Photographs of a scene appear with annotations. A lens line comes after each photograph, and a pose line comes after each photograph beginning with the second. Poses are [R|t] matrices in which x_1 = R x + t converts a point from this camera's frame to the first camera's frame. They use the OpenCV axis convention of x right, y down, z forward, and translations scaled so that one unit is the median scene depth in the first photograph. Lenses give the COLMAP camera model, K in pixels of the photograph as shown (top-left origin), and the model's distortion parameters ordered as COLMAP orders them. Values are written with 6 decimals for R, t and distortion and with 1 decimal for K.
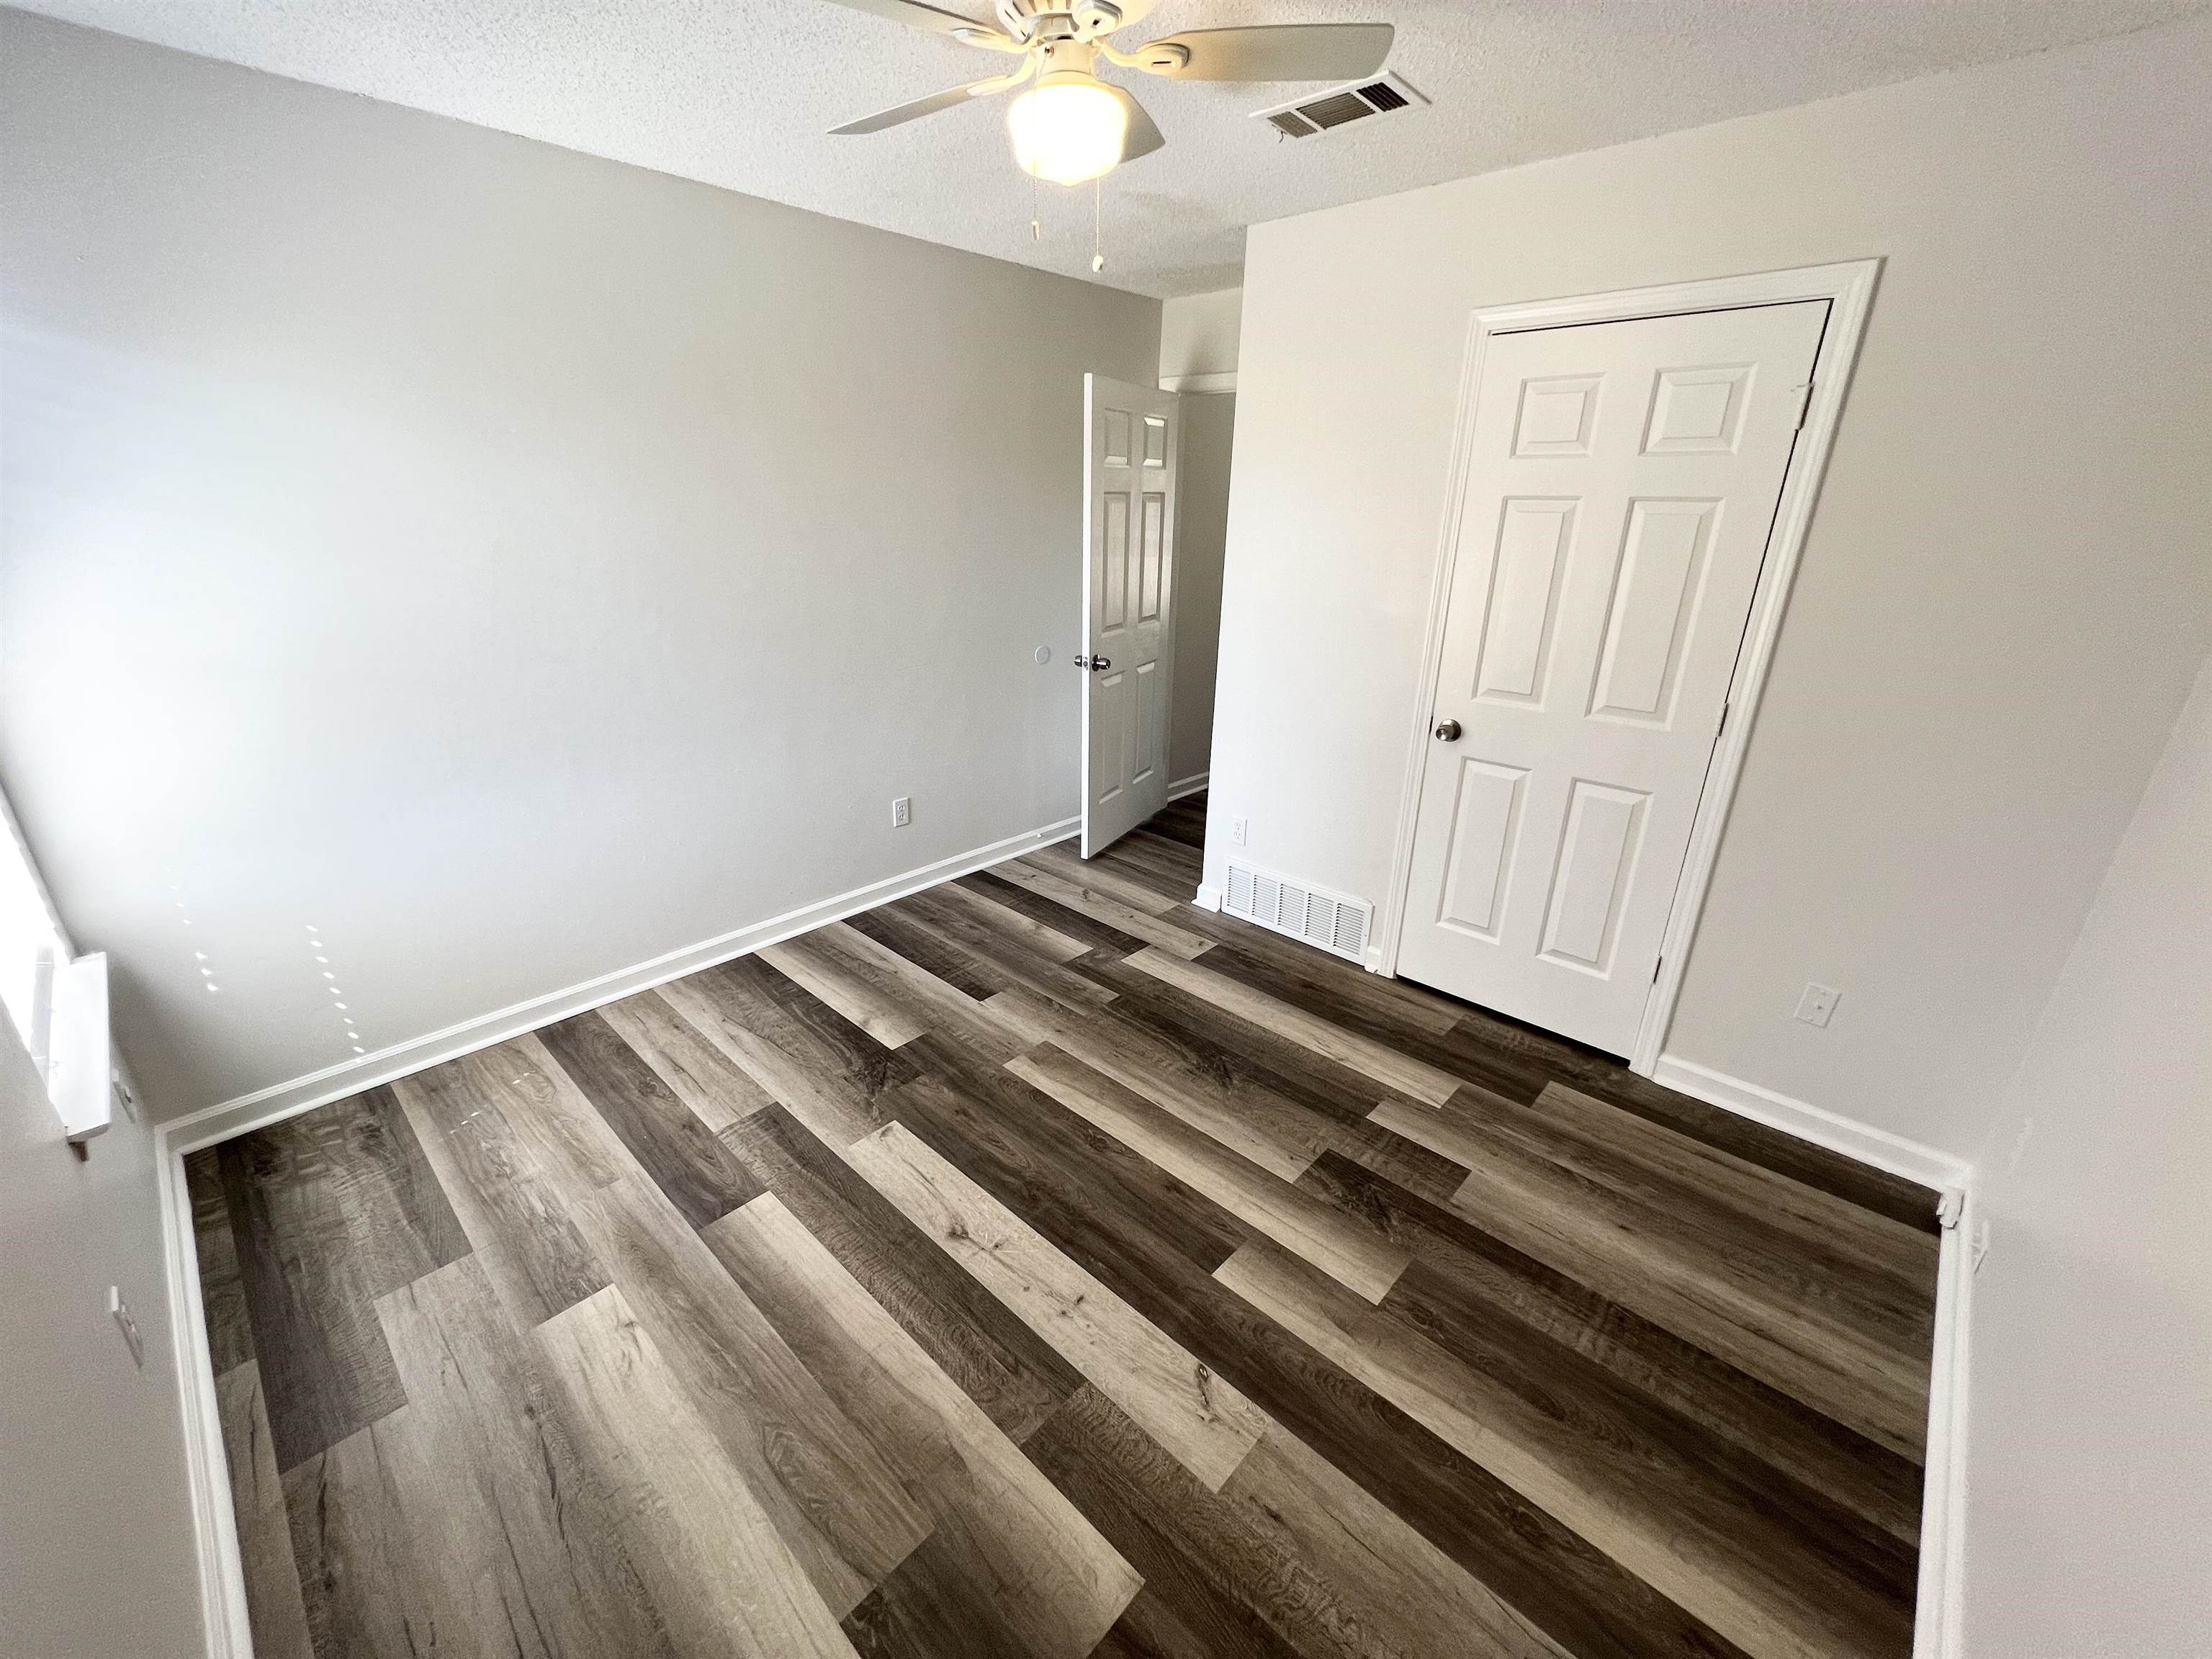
lens RADIAL K [[882.9, 0, 1105.5], [0, 882.9, 831.5], [0, 0, 1]] dist [-0.000489, 0.000467]
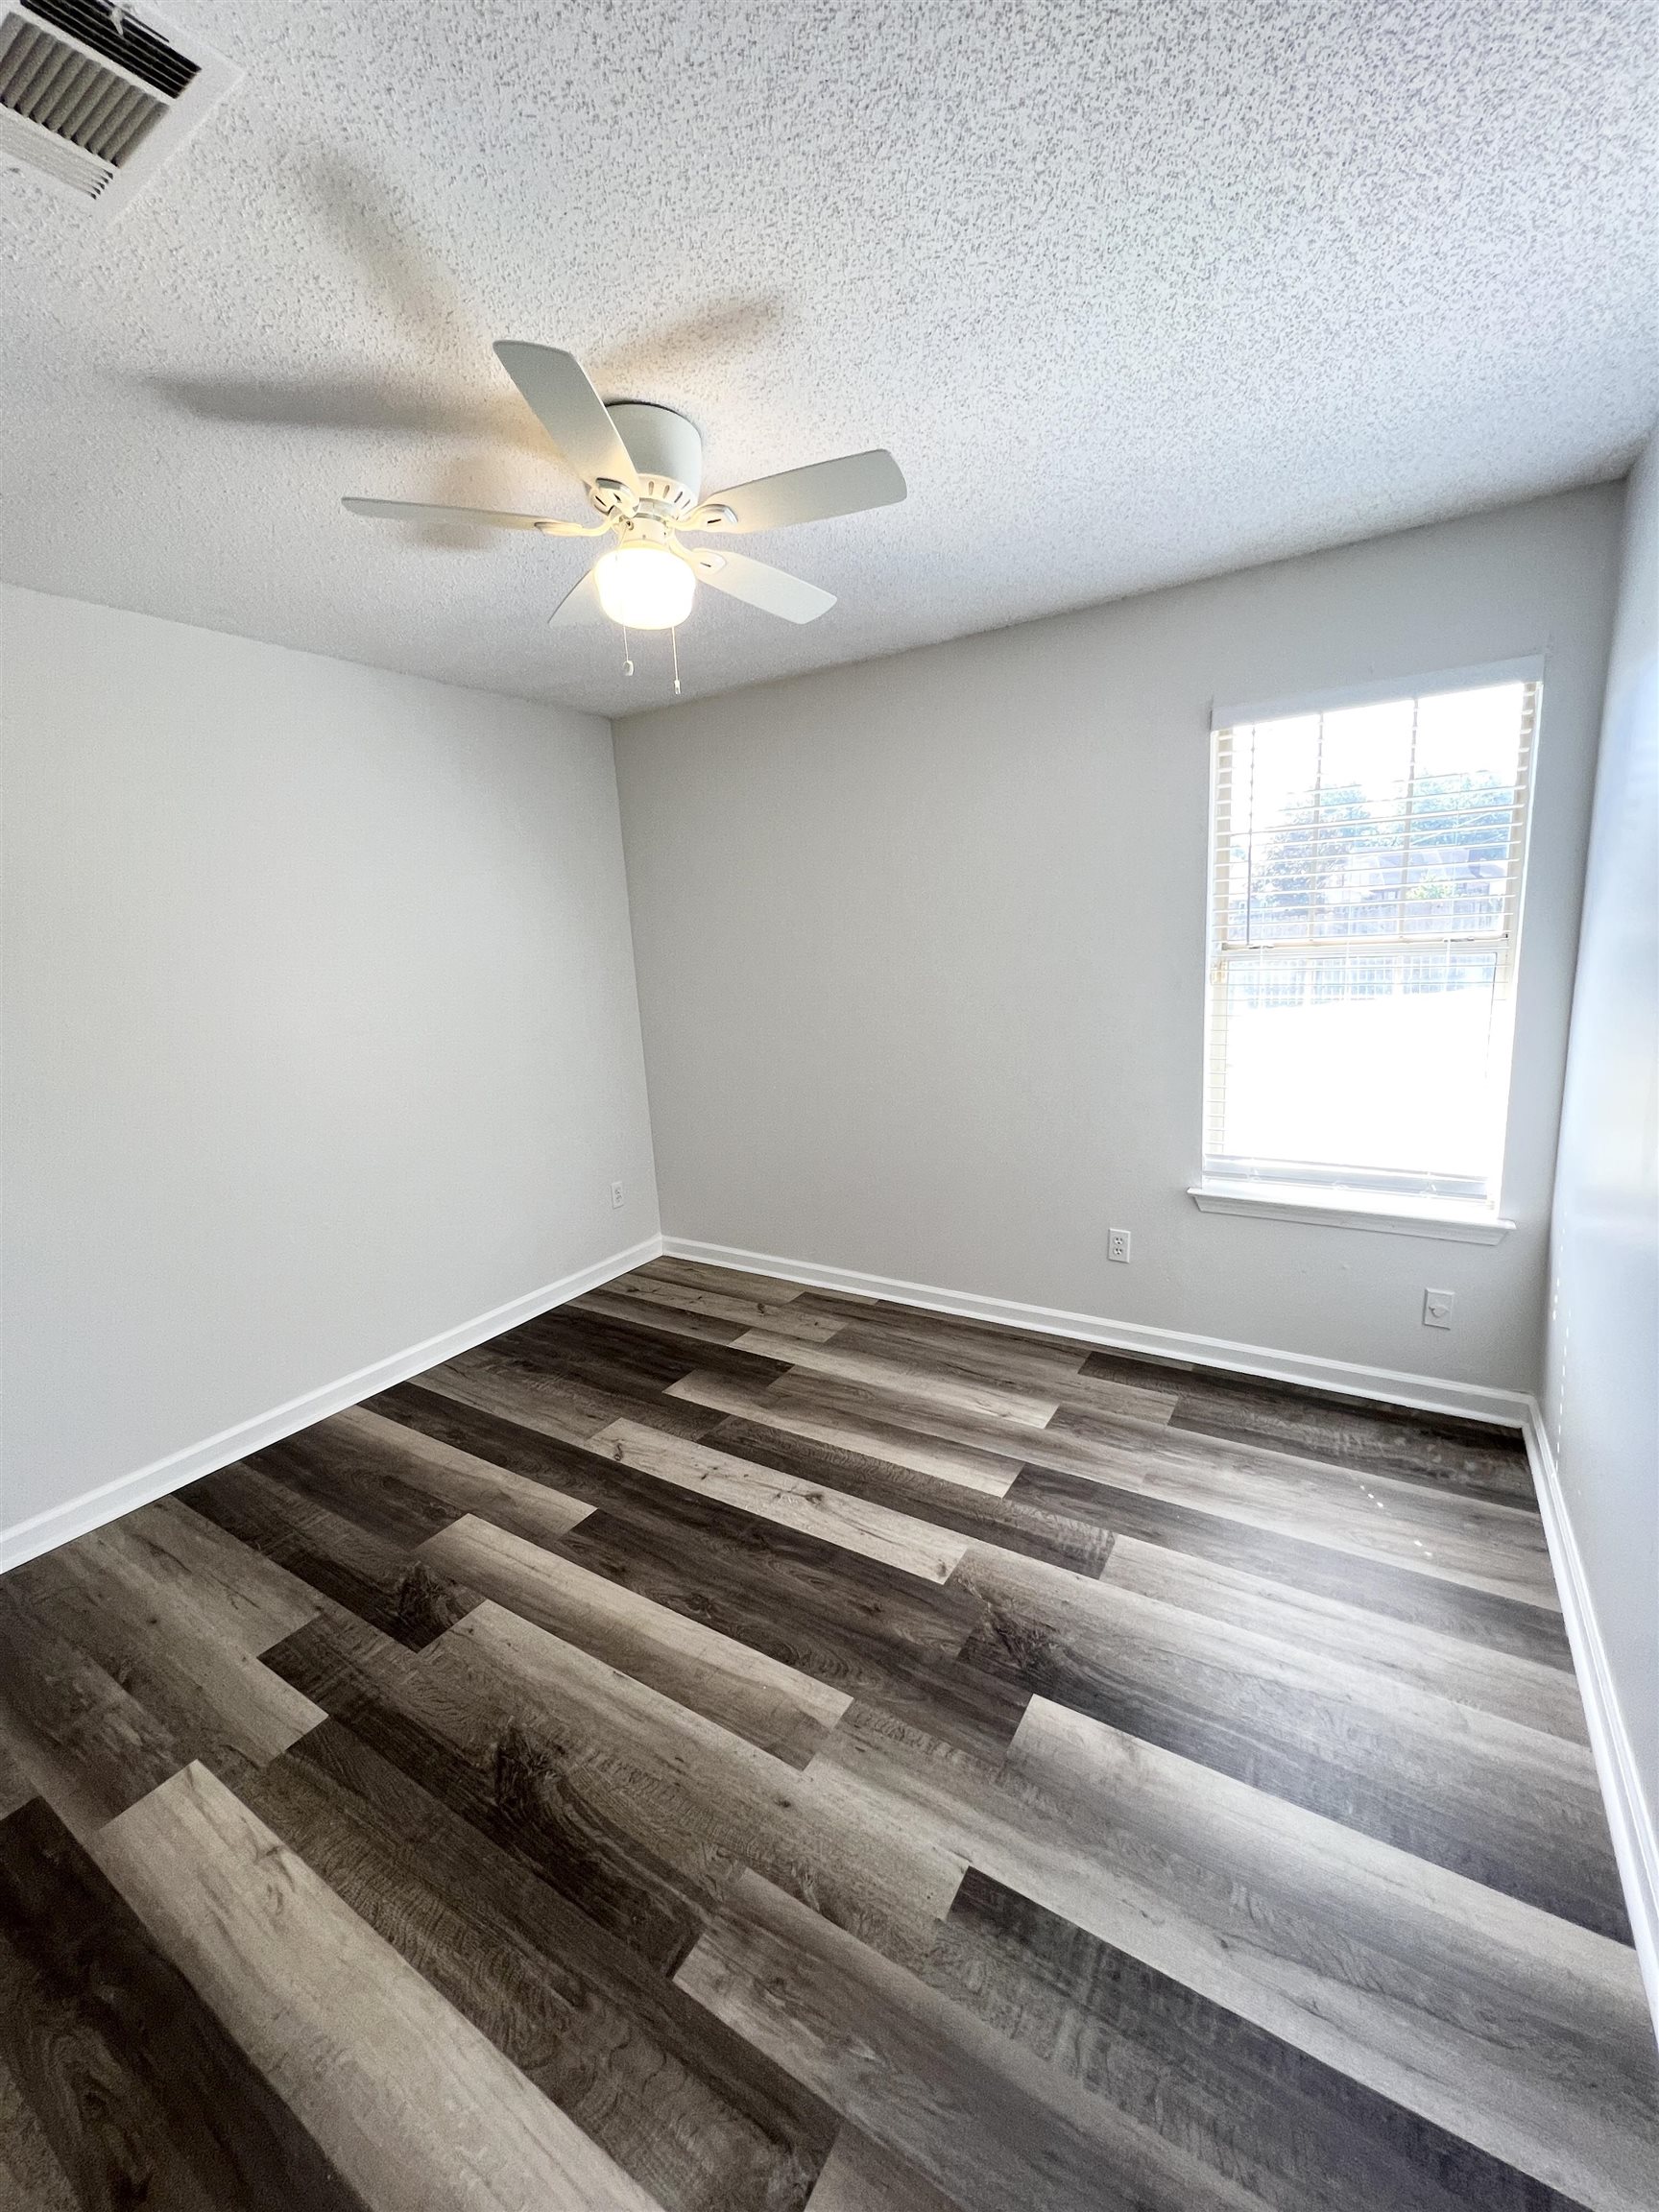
lens RADIAL K [[882.9, 0, 830.8], [0, 882.9, 1102.0], [0, 0, 1]] dist [-0.000489, 0.000467]
pose [[-0.981795, 0.071785, -0.175857, -0.019657], [-0.030541, 0.854129, 0.519163, -0.549846], [0.187473, 0.515083, -0.836387, 1.584080]]
